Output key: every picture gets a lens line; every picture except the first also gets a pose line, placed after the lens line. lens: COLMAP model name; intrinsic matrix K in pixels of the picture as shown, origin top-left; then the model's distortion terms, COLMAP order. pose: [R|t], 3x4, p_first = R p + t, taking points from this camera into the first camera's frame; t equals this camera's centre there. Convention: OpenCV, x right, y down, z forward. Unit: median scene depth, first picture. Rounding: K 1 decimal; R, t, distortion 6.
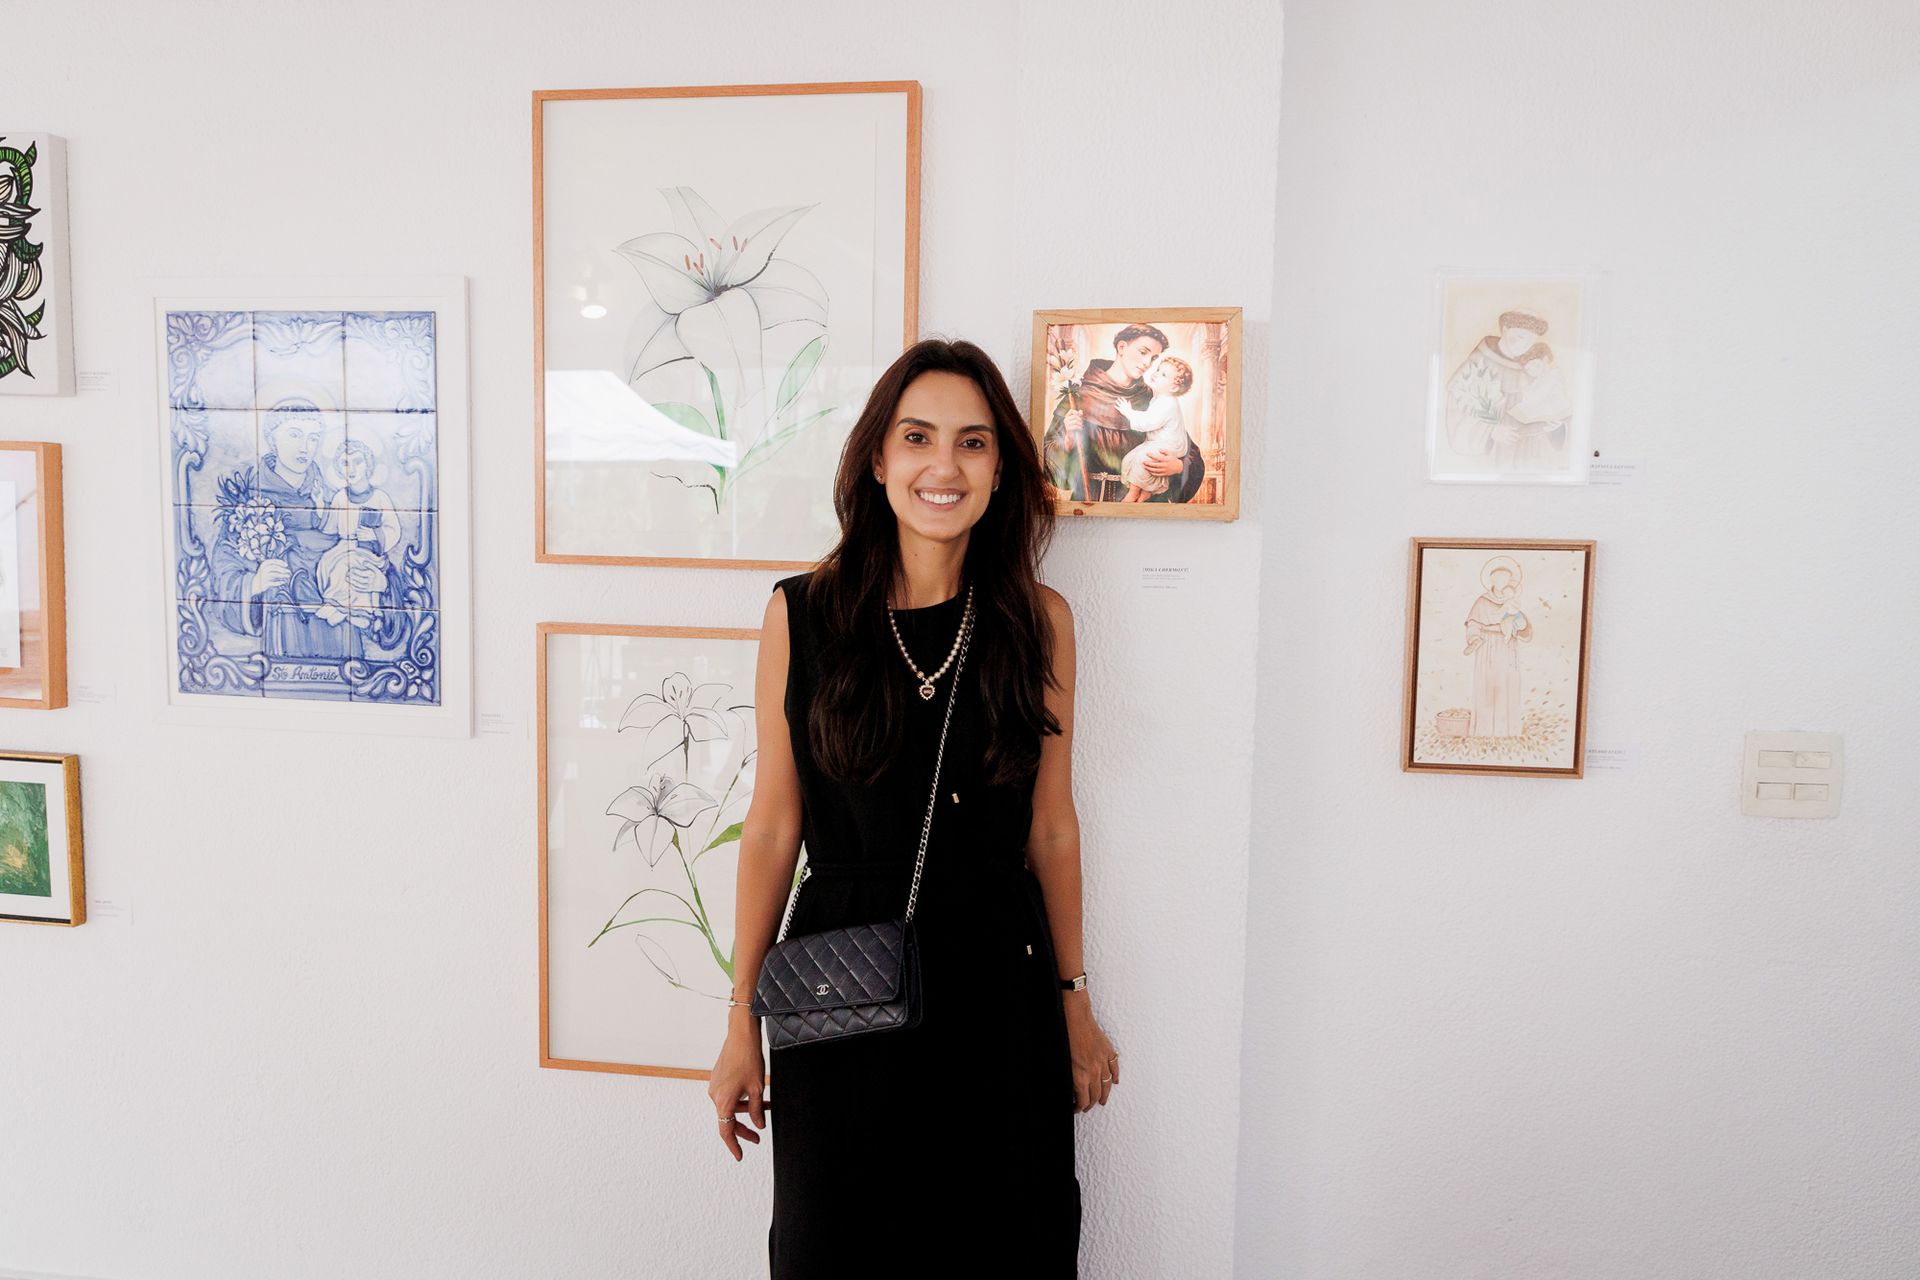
lens RADIAL K [[1478.6, 0, 958.1], [0, 1478.6, 652.2], [0, 0, 1]] dist [0.002186, 0.010693]
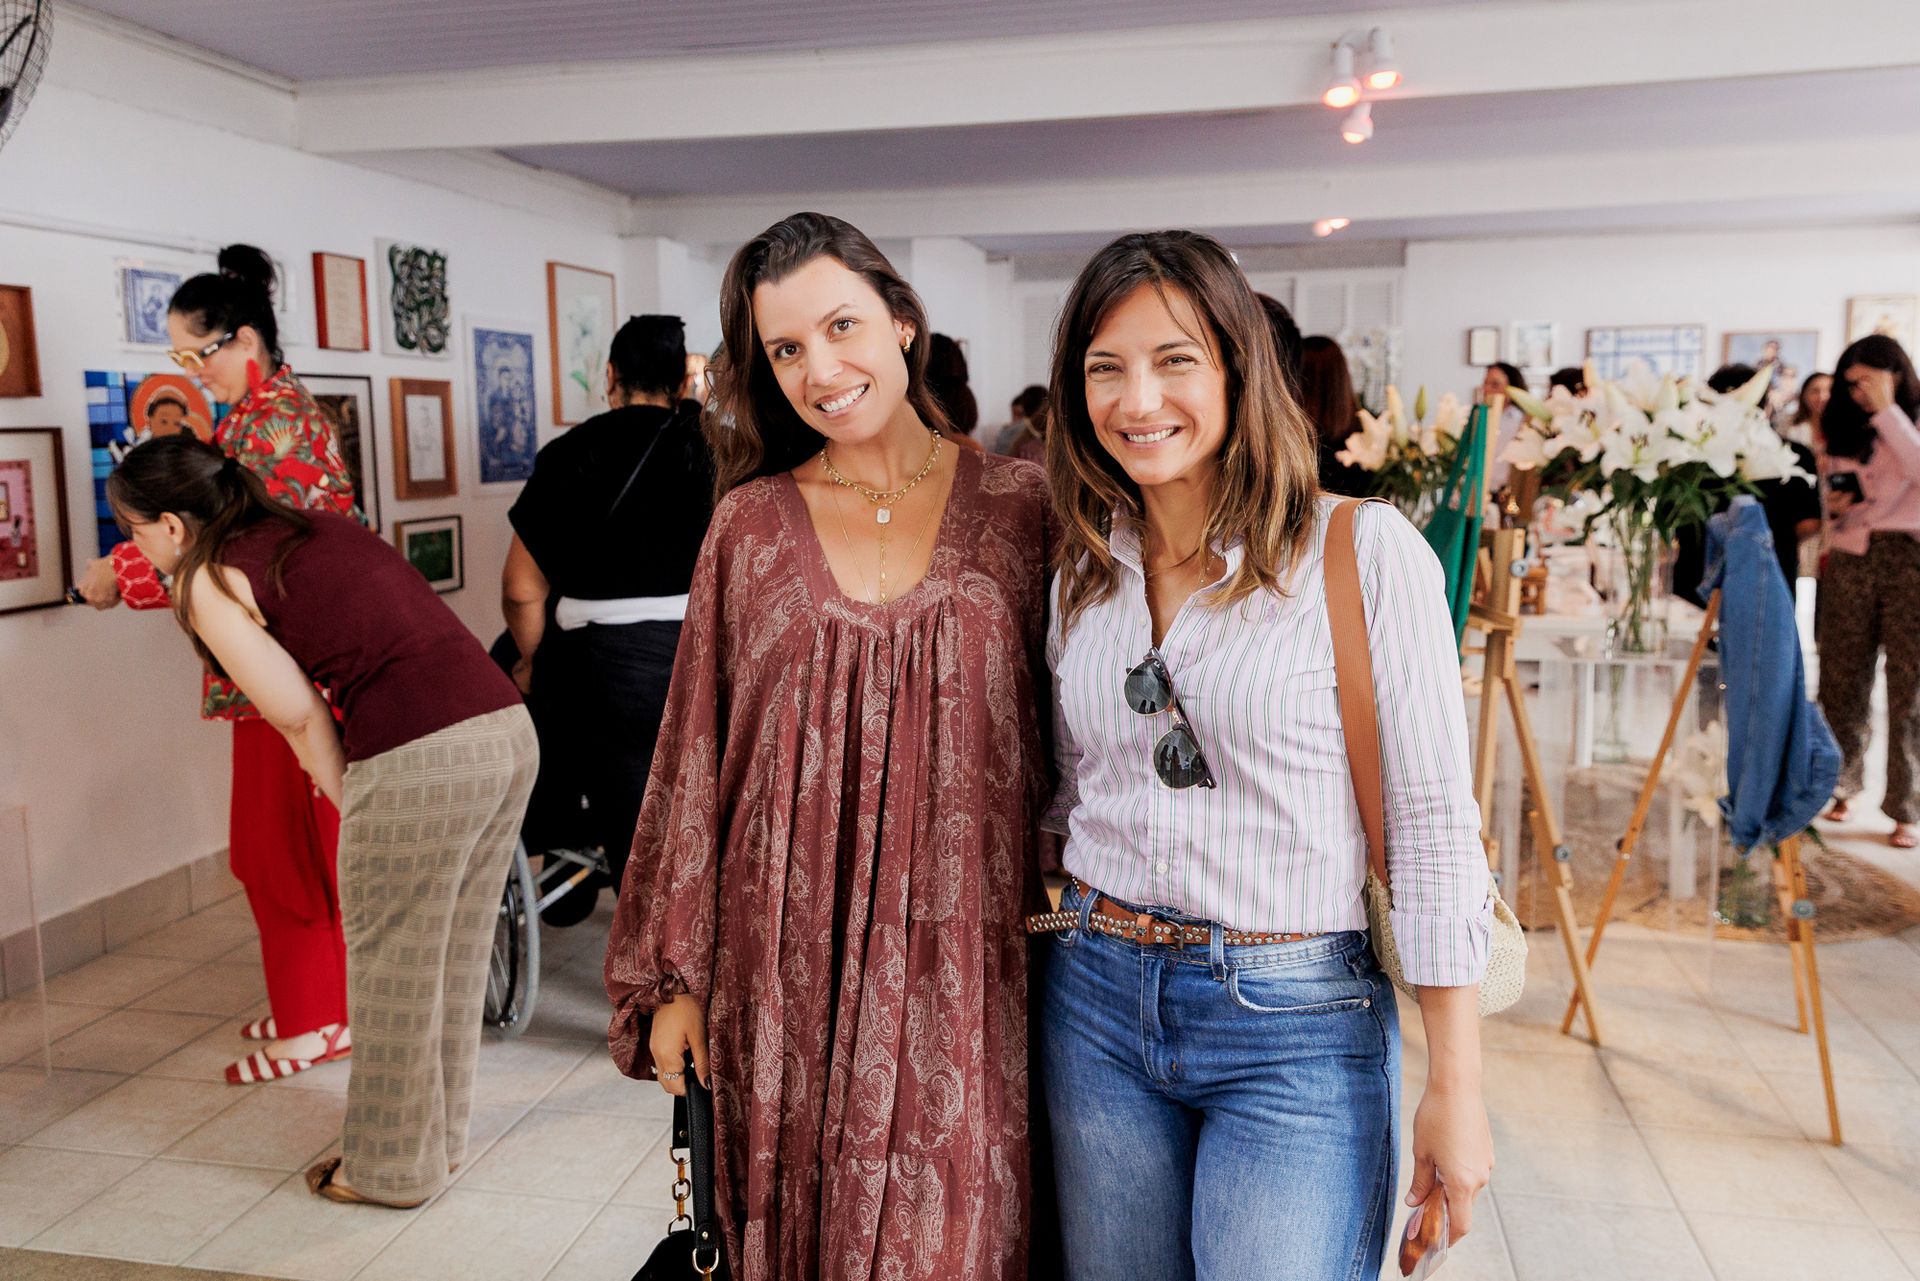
lens RADIAL K [[1451.5, 0, 955.8], [0, 1451.5, 592.6], [0, 0, 1]] dist [0.006343, 0.008507]
pose [[0.053504, -0.136418, 0.989205, -2.958512], [0.112006, 0.985193, 0.129807, -0.019486], [-0.992266, 0.103851, 0.067991, 0.084827]]
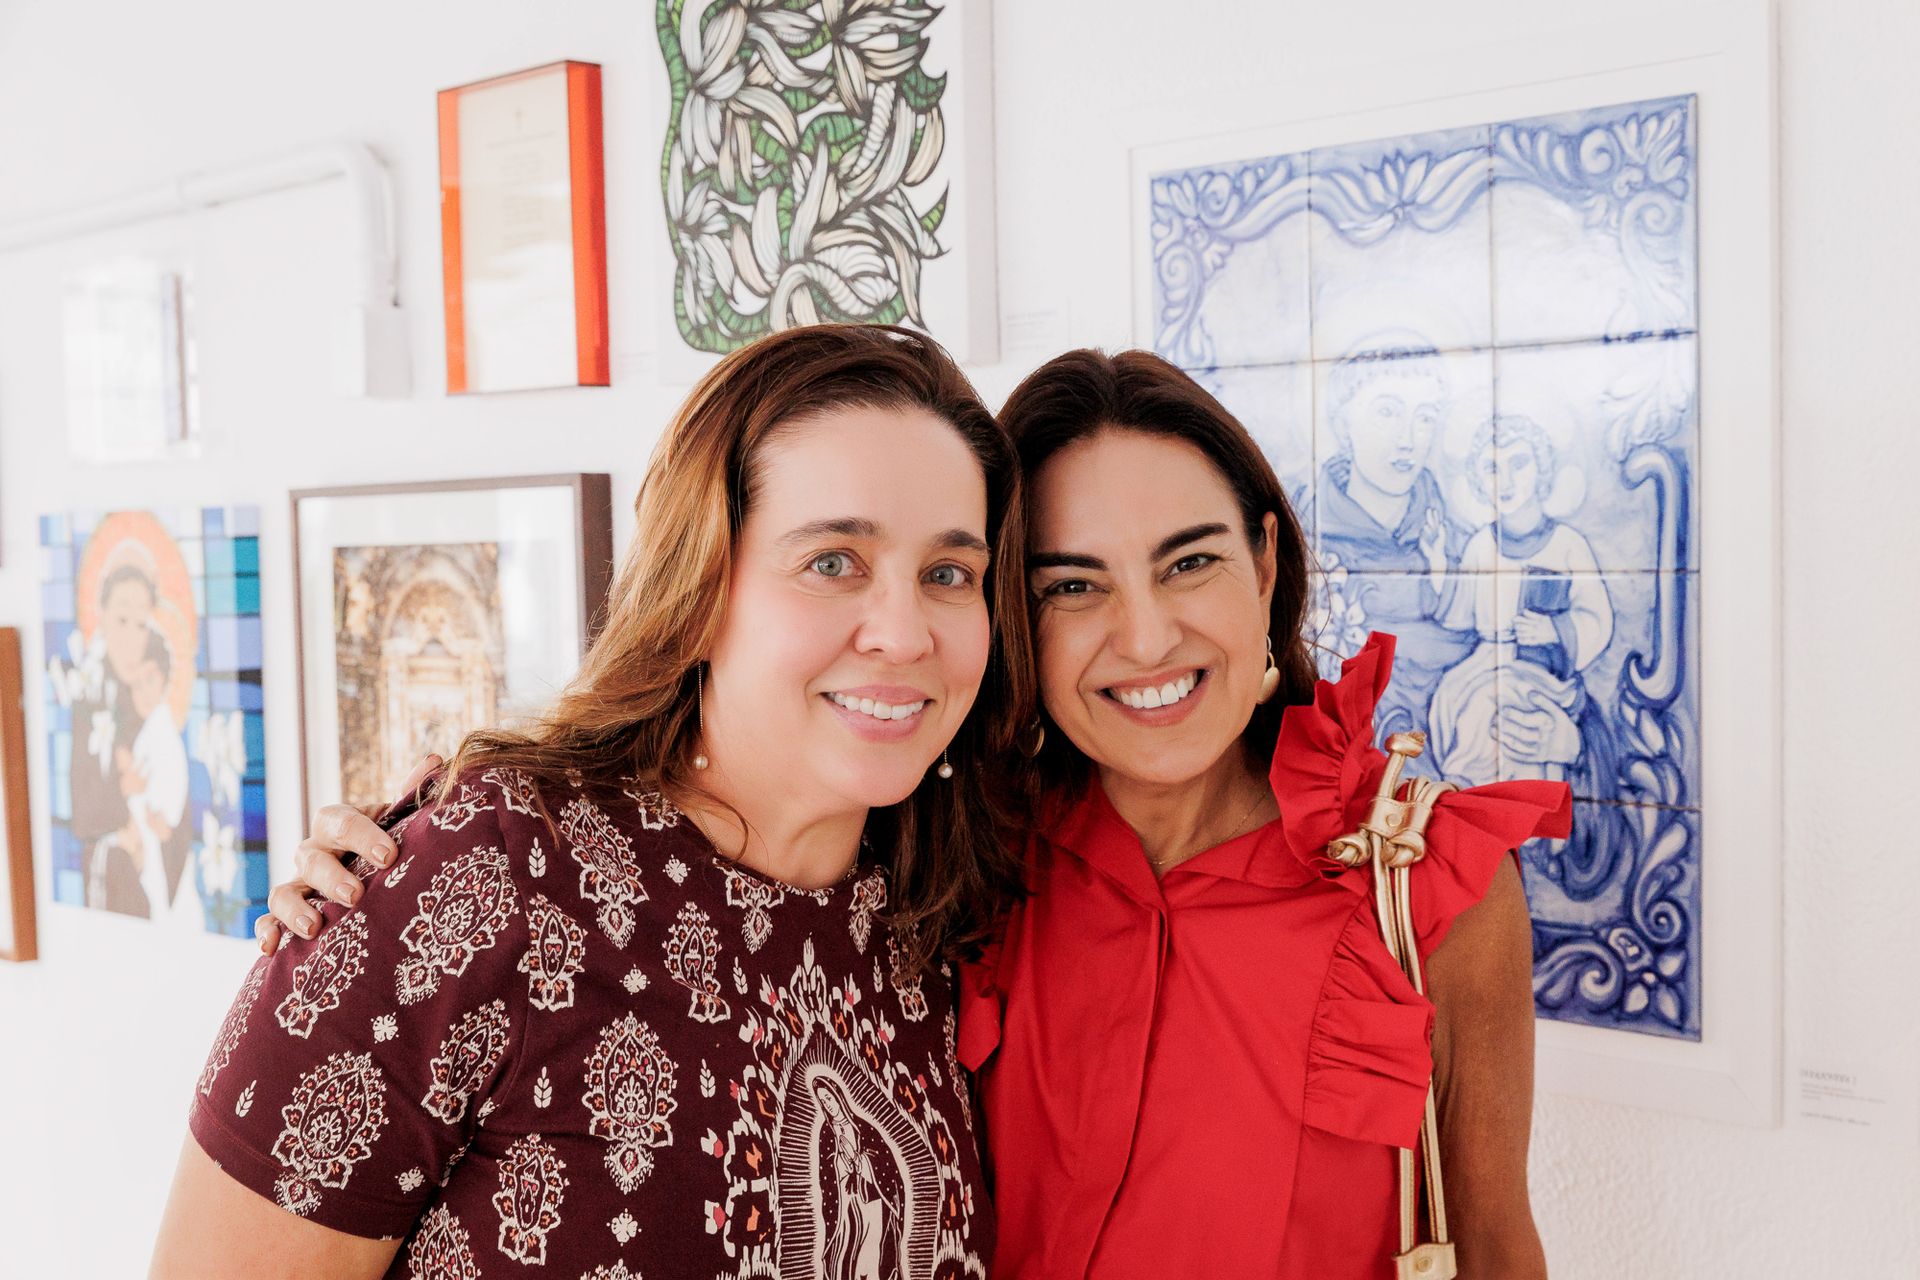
lens RADIAL K [[2499.5, 0, 960.5], [0, 2499.5, 659.2], [0, 0, 1]] dist [0.004715, -0.029429]
pose [[0.814313, -0.005647, -0.580399, -0.112582], [-0.018497, 0.999192, -0.035674, -0.041702], [0.580132, 0.039786, 0.813550, 0.307683]]
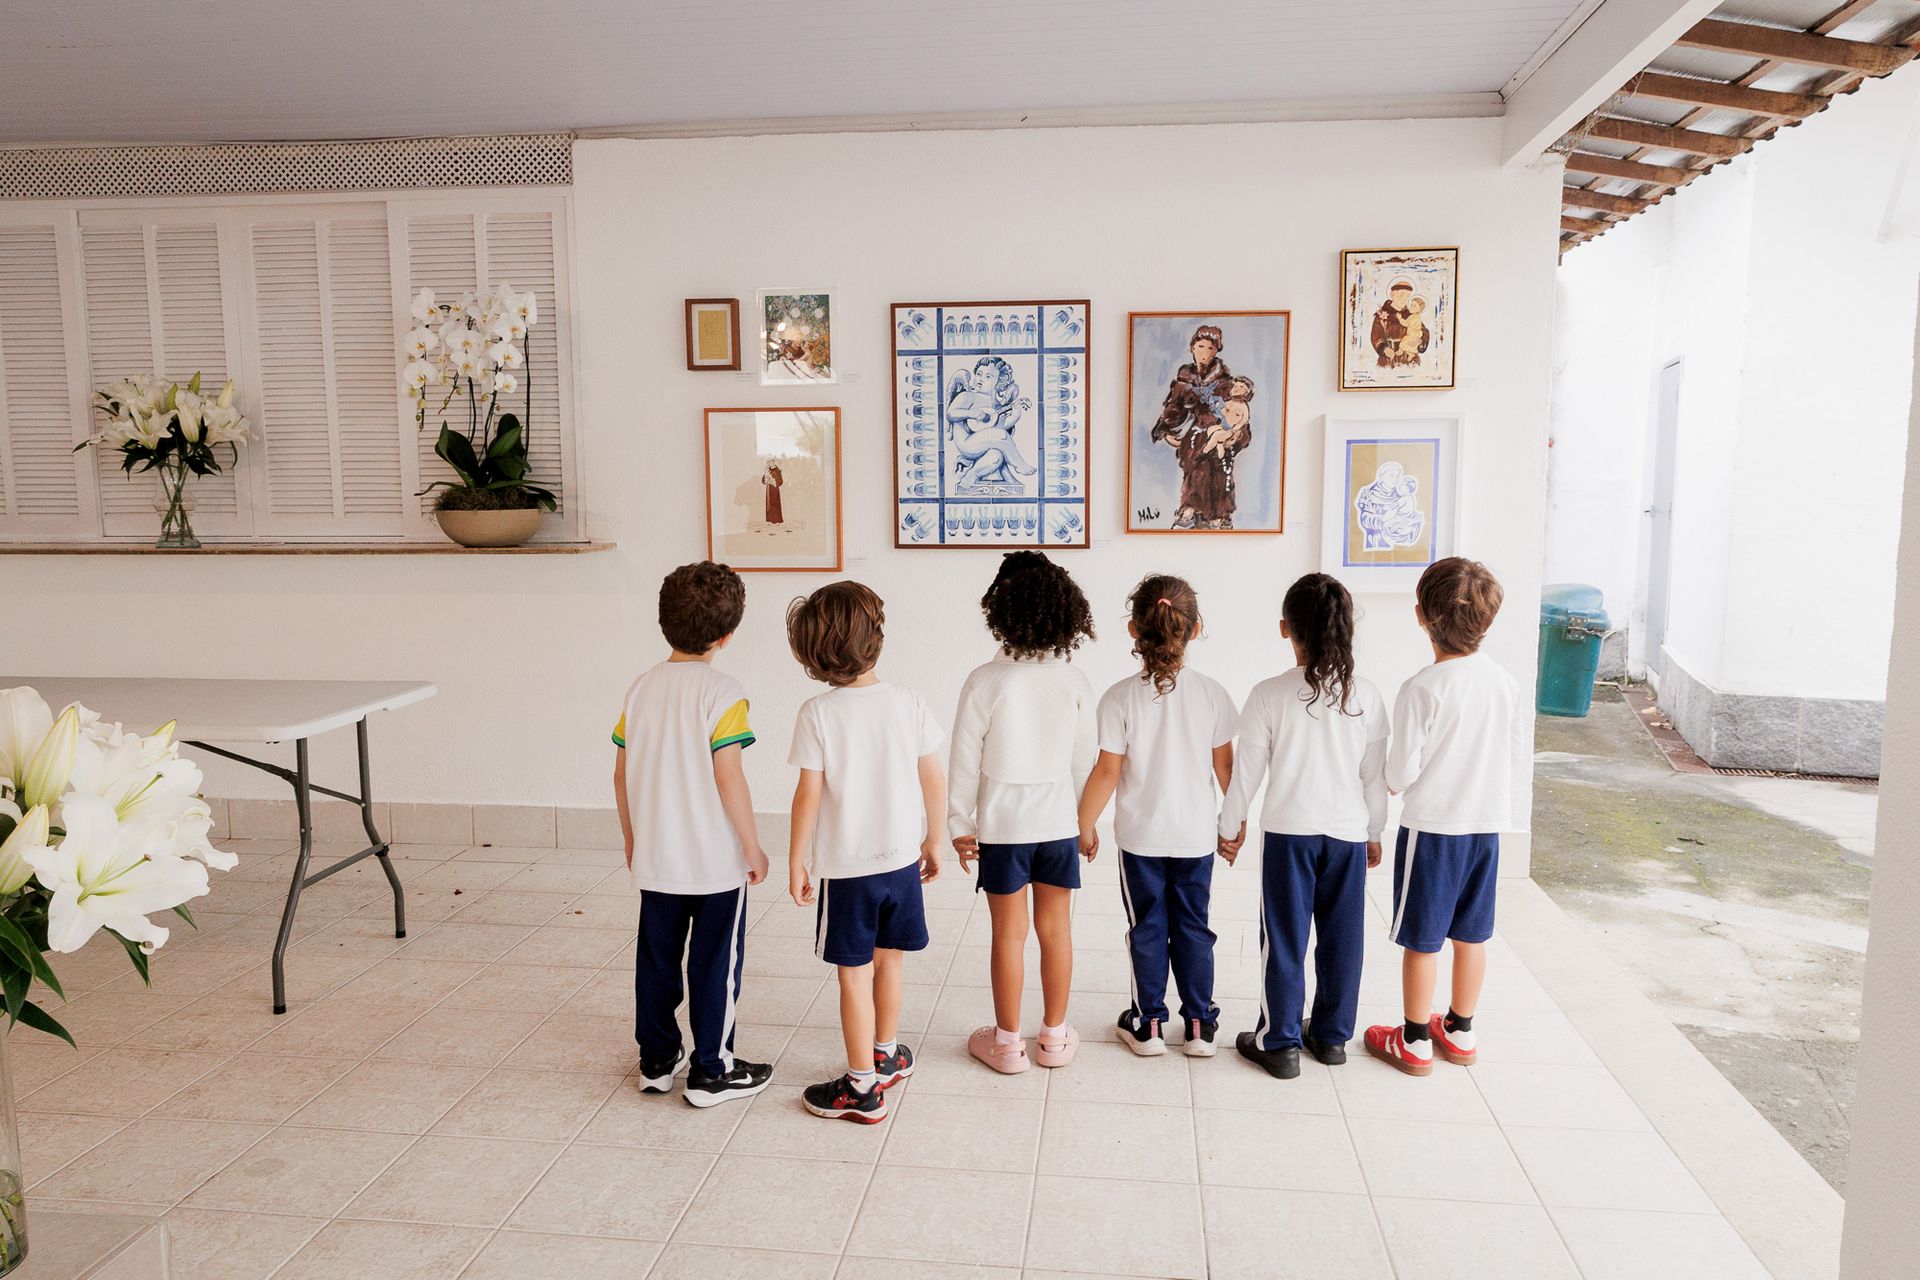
lens RADIAL K [[1336.5, 0, 973.3], [0, 1336.5, 643.5], [0, 0, 1]] dist [0.014244, -0.009608]
pose [[-0.028377, -0.139052, 0.989878, -0.913818], [0.096545, 0.985266, 0.141172, 0.197498], [-0.994924, 0.099574, -0.014534, -1.430601]]
